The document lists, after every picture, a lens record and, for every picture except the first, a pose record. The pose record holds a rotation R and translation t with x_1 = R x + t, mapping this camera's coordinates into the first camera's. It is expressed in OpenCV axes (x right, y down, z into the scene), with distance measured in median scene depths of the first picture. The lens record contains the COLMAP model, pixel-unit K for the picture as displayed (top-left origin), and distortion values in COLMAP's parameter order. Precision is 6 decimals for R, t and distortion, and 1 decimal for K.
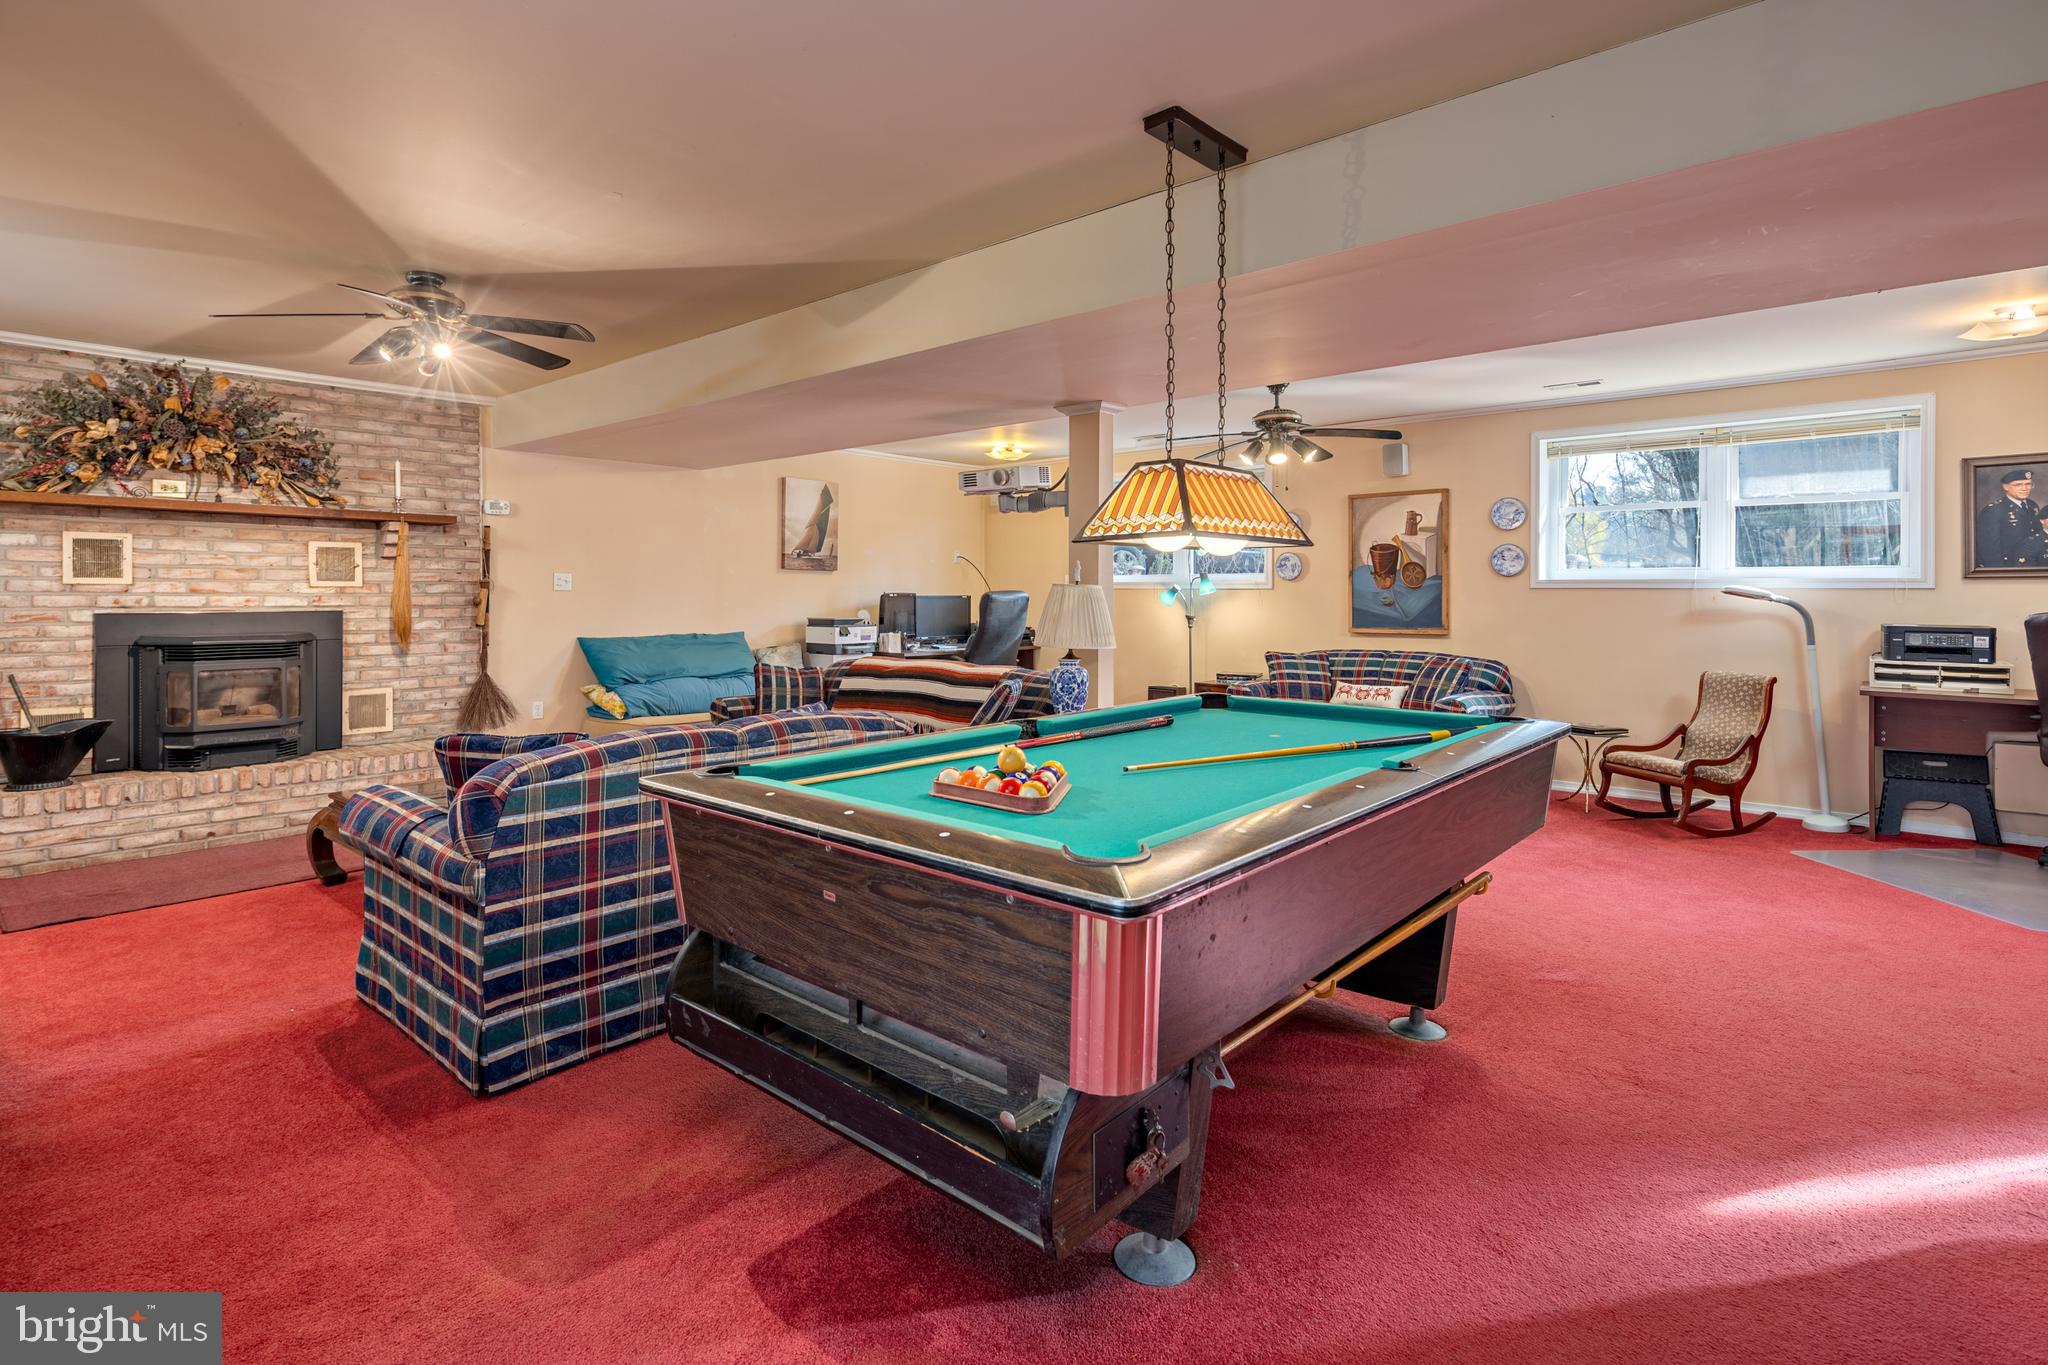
lens RADIAL K [[998.4, 0, 1007.9], [0, 998.4, 589.2], [0, 0, 1]] dist [0.006364, -0.006824]
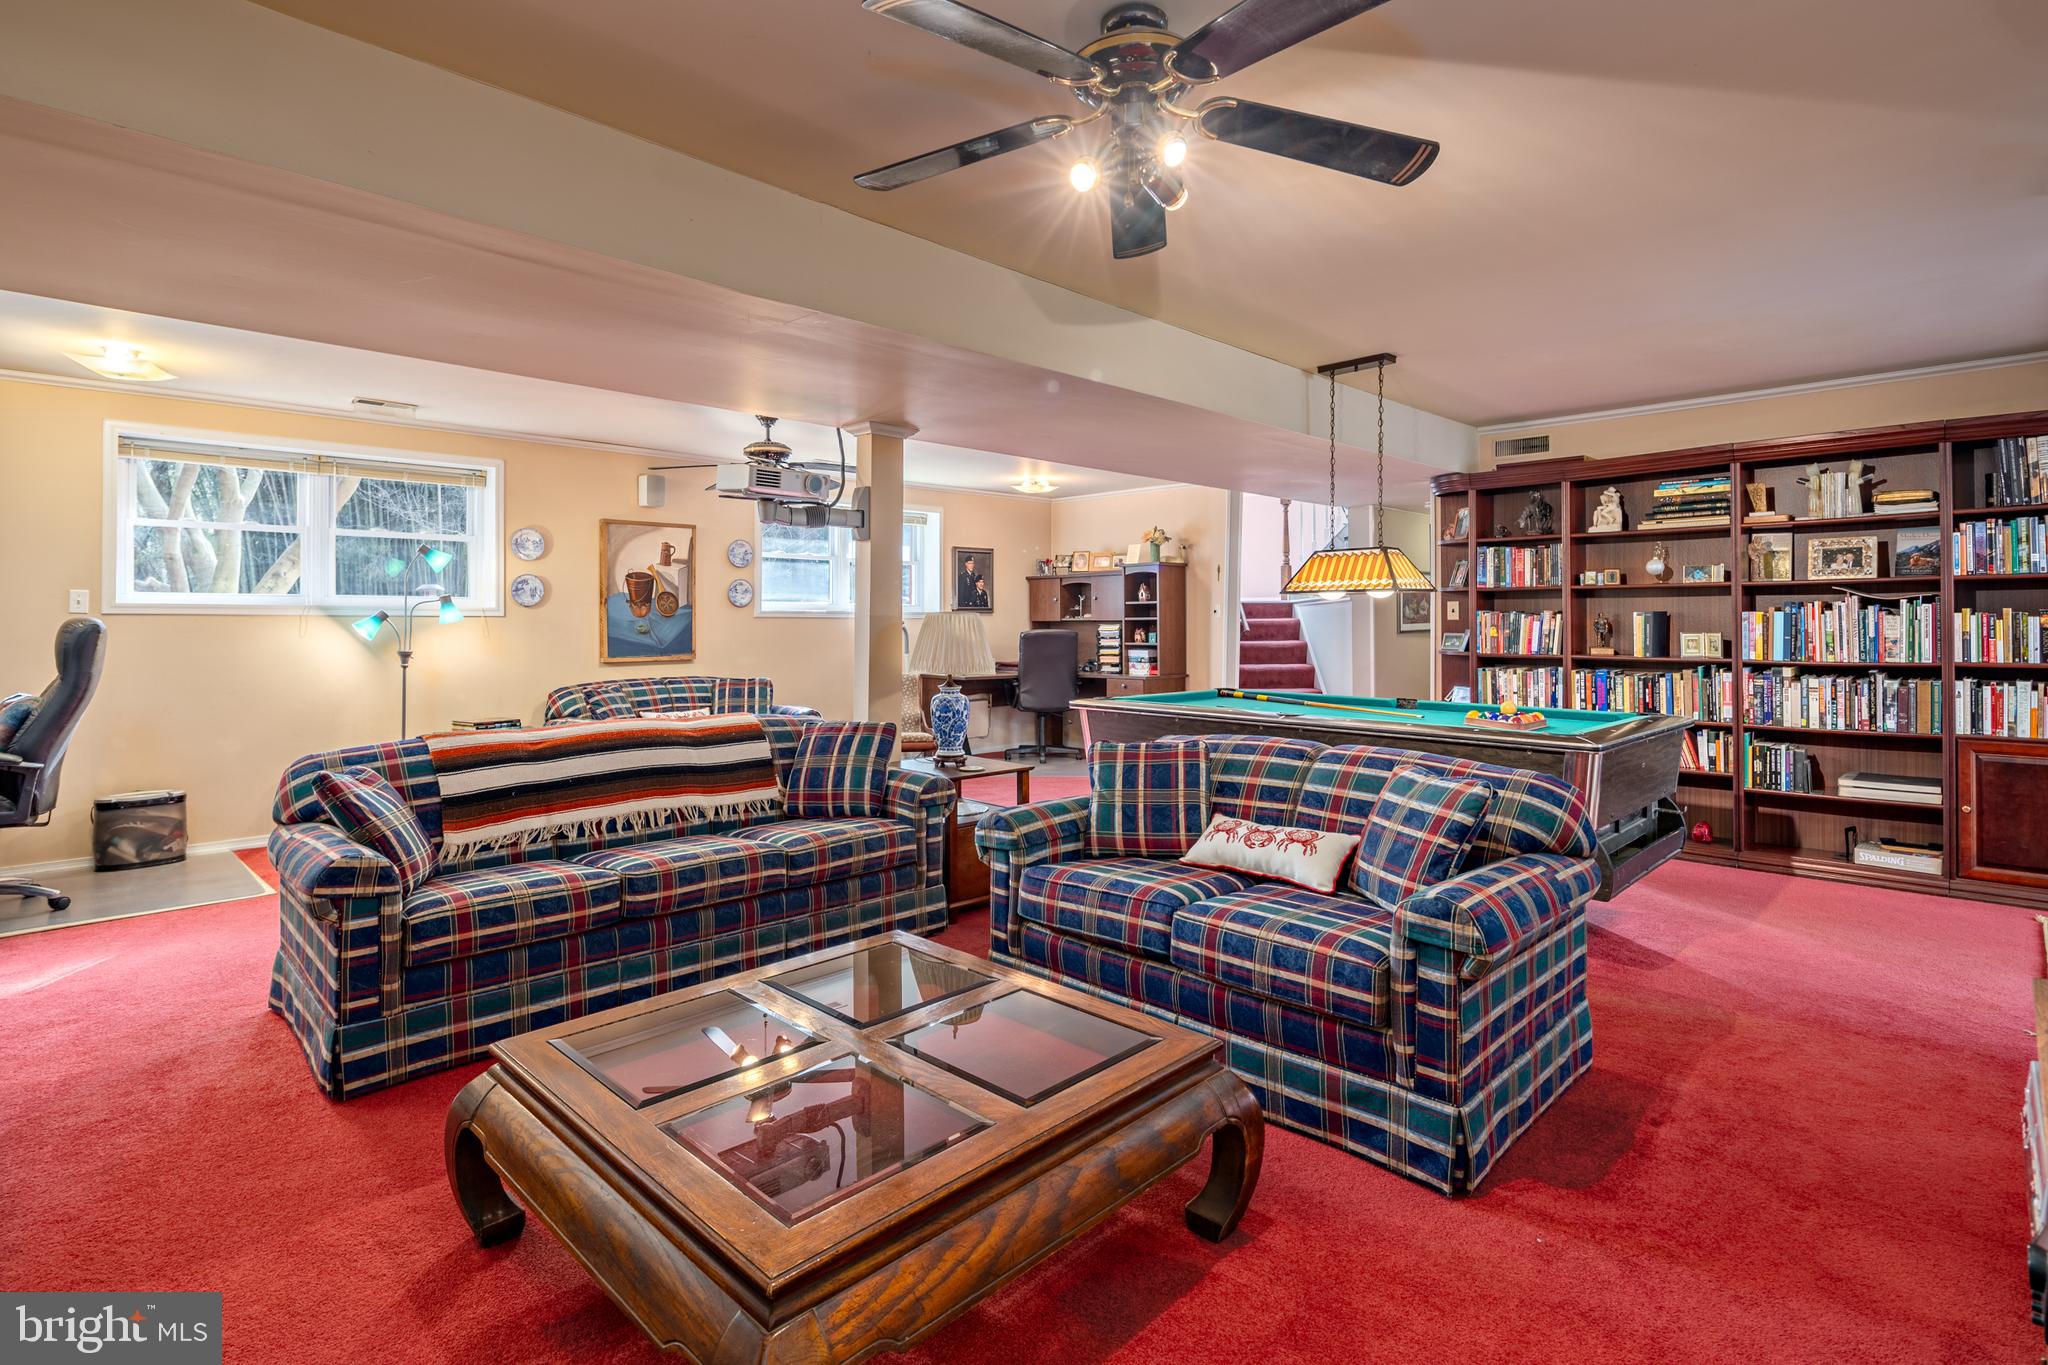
lens RADIAL K [[998.4, 0, 1027.9], [0, 998.4, 615.1], [0, 0, 1]] dist [0.006364, -0.006824]
pose [[0.053410, 0.004873, 0.998561, -0.730964], [-0.003018, 0.999984, -0.004718, 0.001427], [-0.998568, -0.002762, 0.053424, 0.673259]]
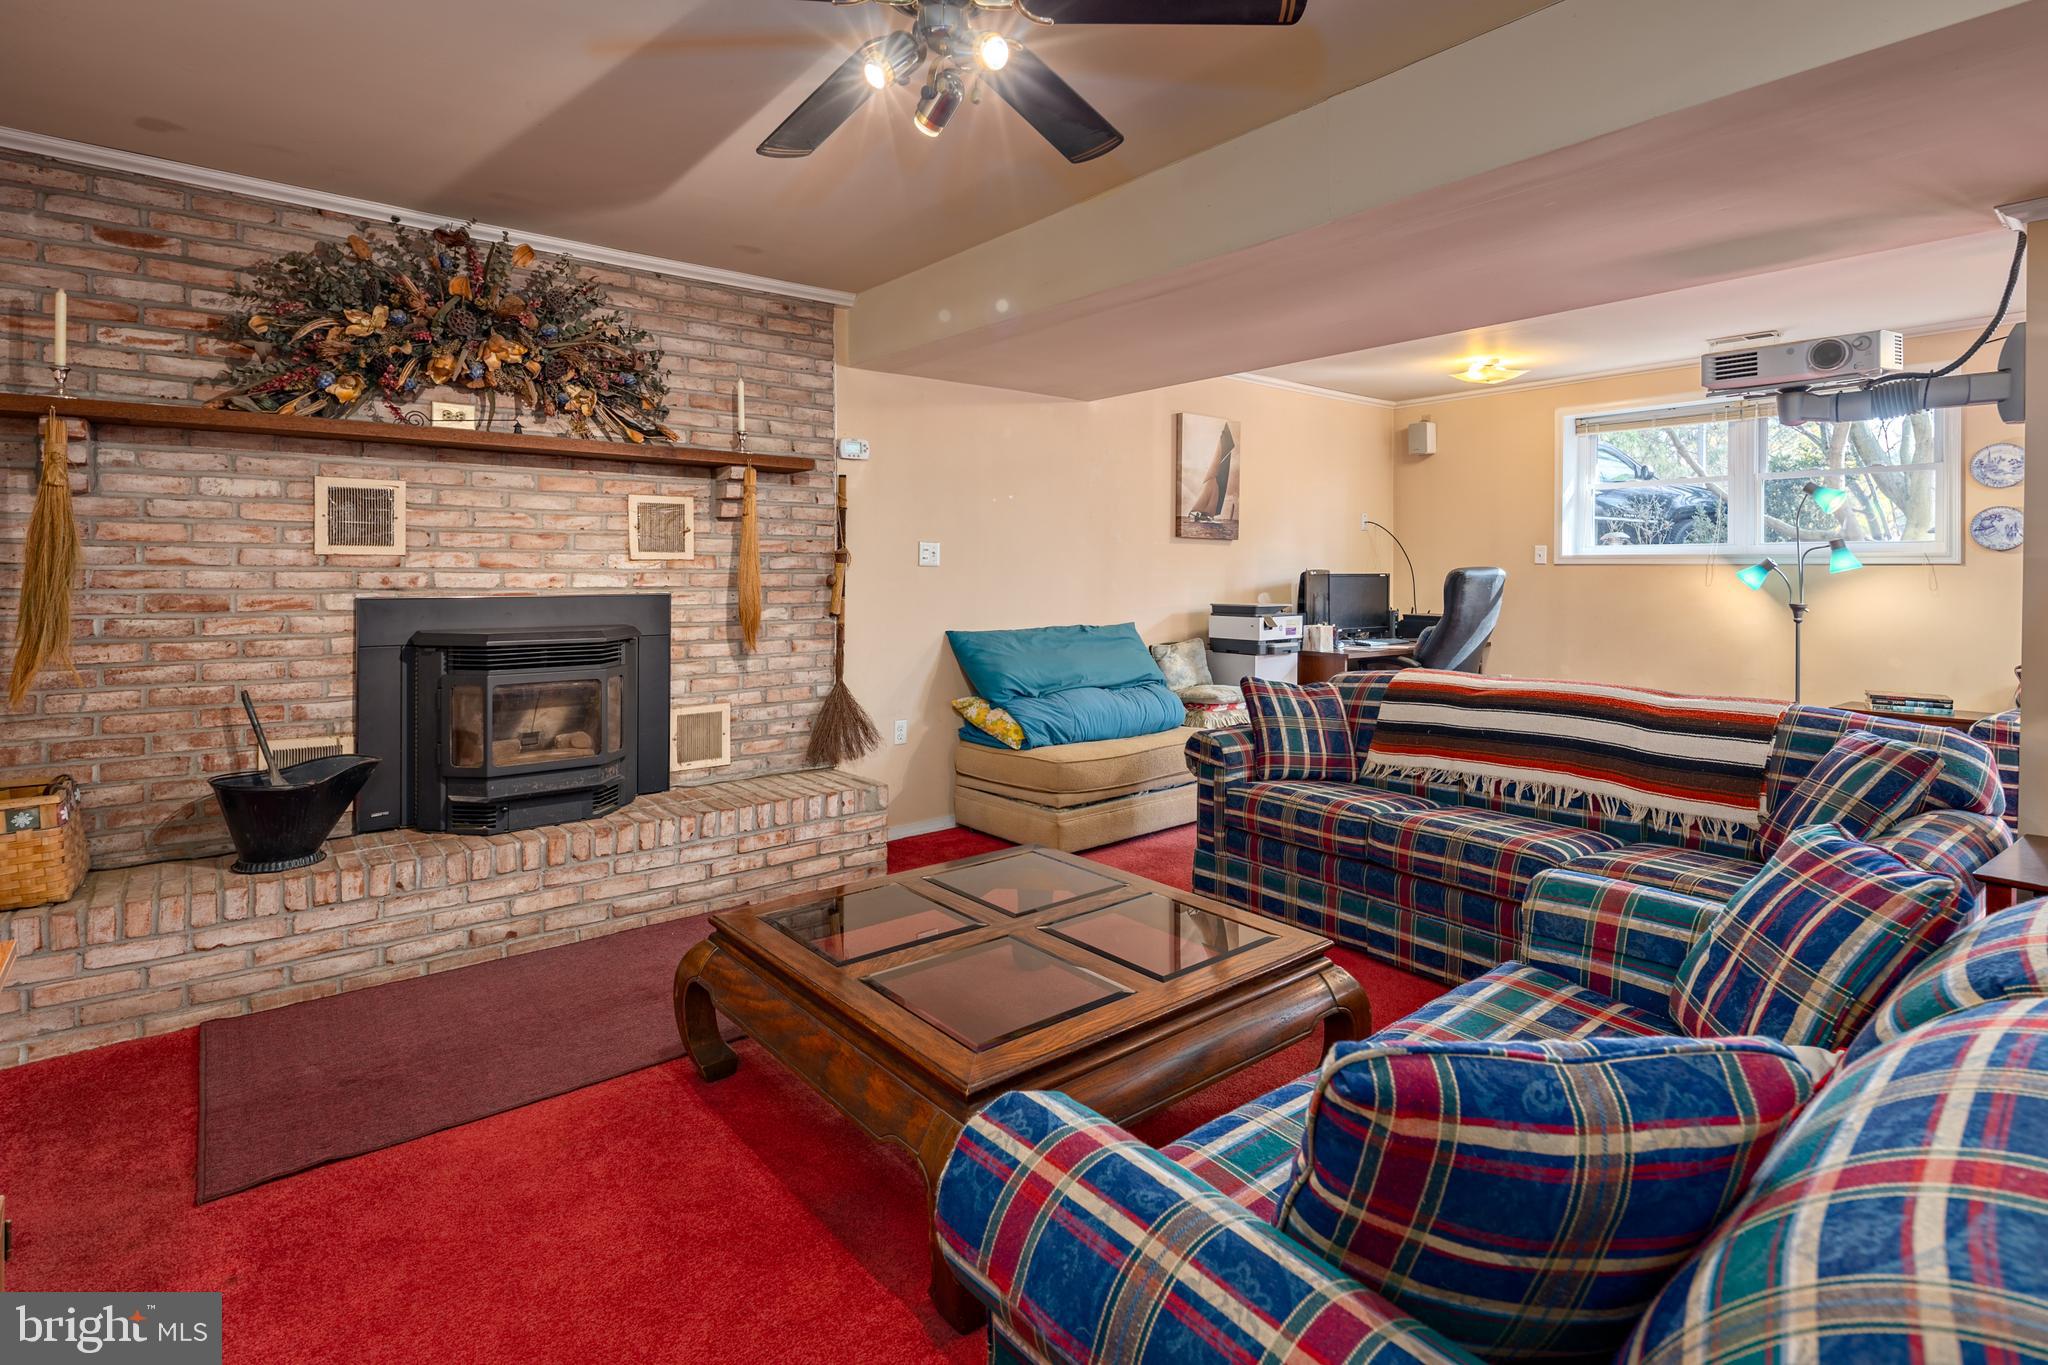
lens RADIAL K [[998.4, 0, 1005.6], [0, 998.4, 564.9], [0, 0, 1]] dist [0.006364, -0.006824]
pose [[0.985183, 0.000470, -0.171505, -0.305292], [-0.000820, 0.999998, -0.001968, 0.002177], [0.171503, 0.002079, 0.985181, 0.341416]]
